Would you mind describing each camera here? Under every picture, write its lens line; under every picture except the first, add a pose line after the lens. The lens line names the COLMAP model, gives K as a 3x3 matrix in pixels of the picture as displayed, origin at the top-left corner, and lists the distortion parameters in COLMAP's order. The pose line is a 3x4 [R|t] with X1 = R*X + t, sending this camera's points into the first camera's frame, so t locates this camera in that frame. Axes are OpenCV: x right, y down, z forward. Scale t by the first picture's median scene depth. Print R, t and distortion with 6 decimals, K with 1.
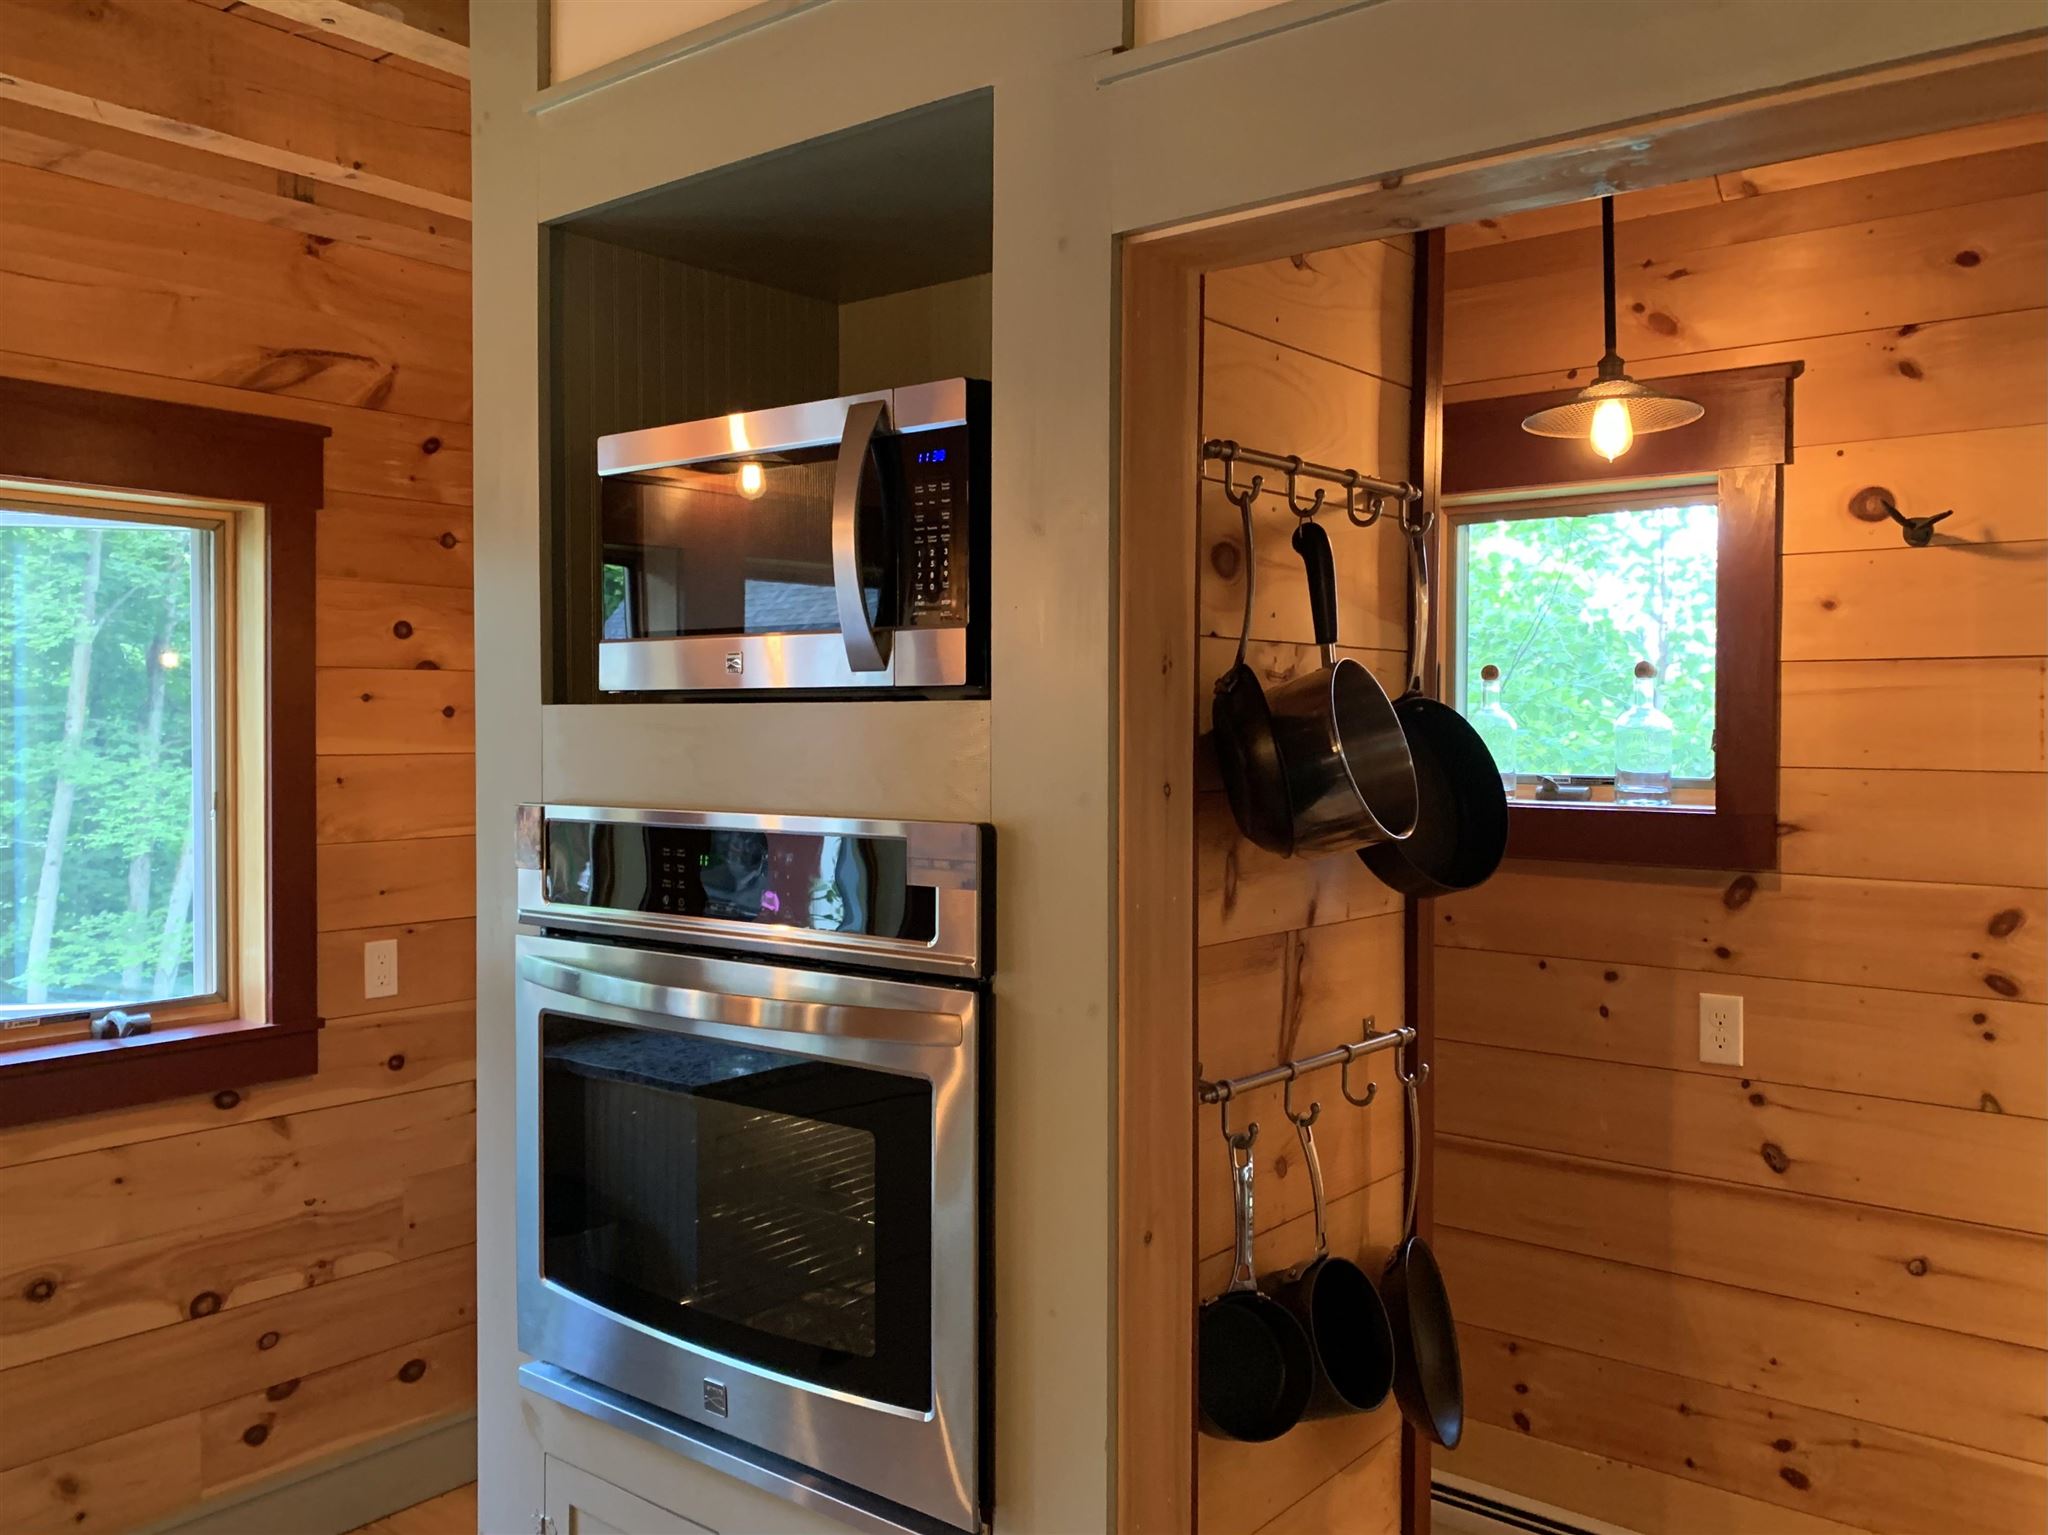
lens RADIAL K [[1631.3, 0, 1024.0], [0, 1631.3, 767.5], [0, 0, 1]] dist [0.028975, -0.002488]
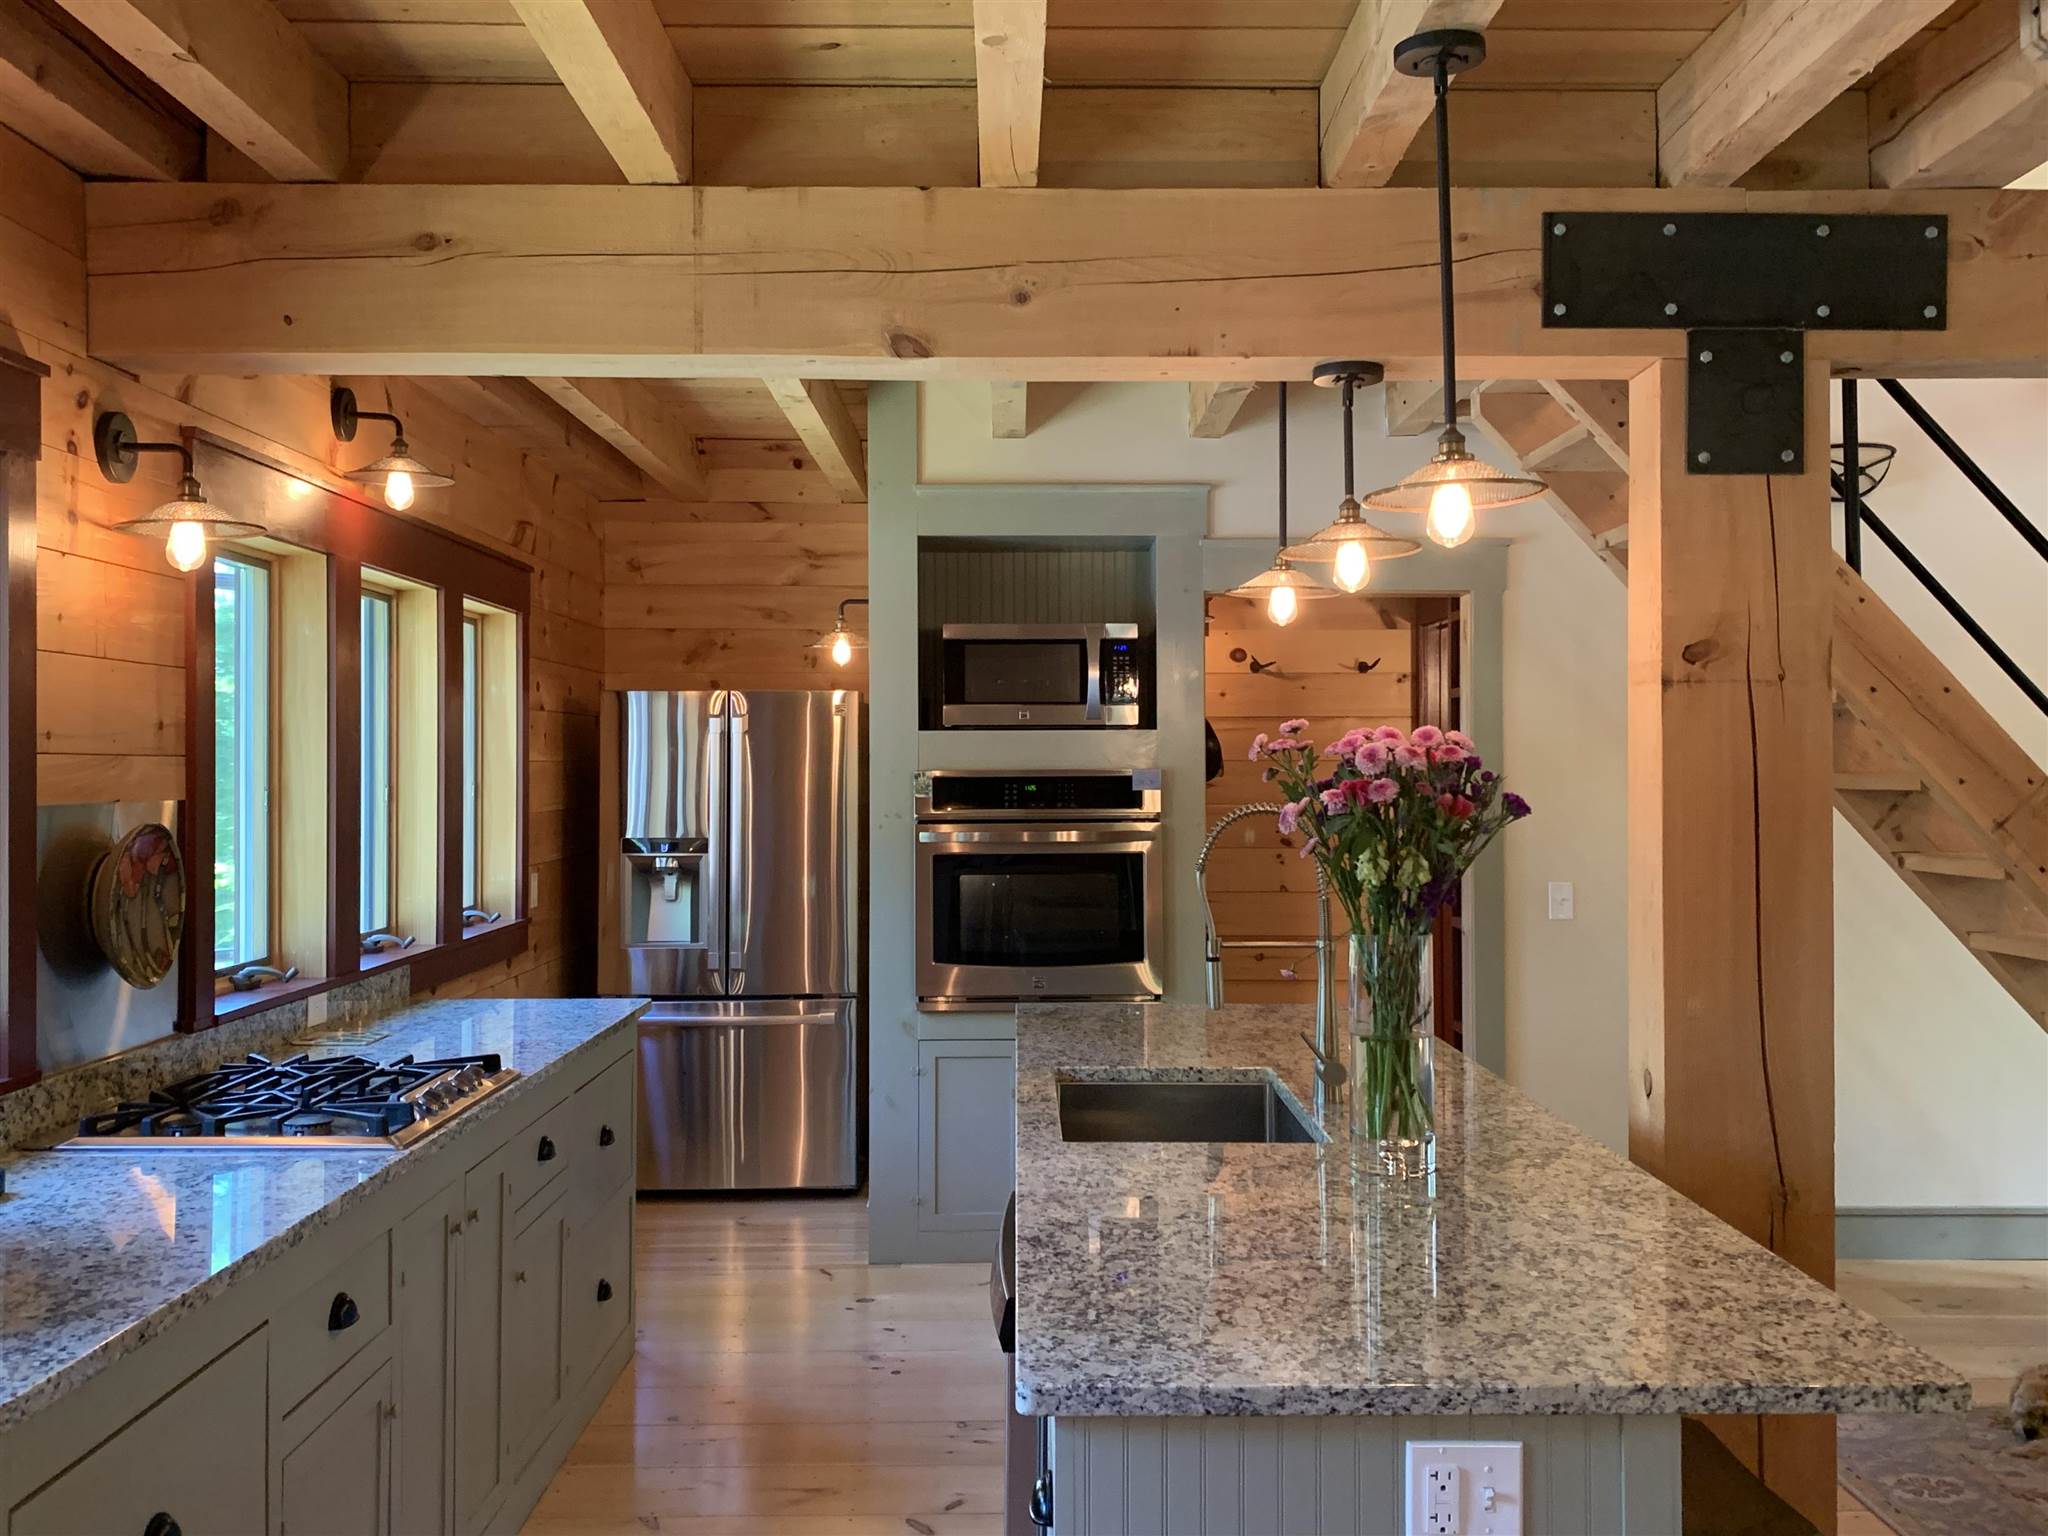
lens RADIAL K [[1901.9, 0, 1024.0], [0, 1901.9, 768.0], [0, 0, 1]] dist [-0.000575, -0.000064]
pose [[0.775420, -0.005304, 0.631424, -1.984589], [0.021895, 0.999589, -0.018490, 0.073815], [-0.631066, 0.028163, 0.775218, -1.308337]]
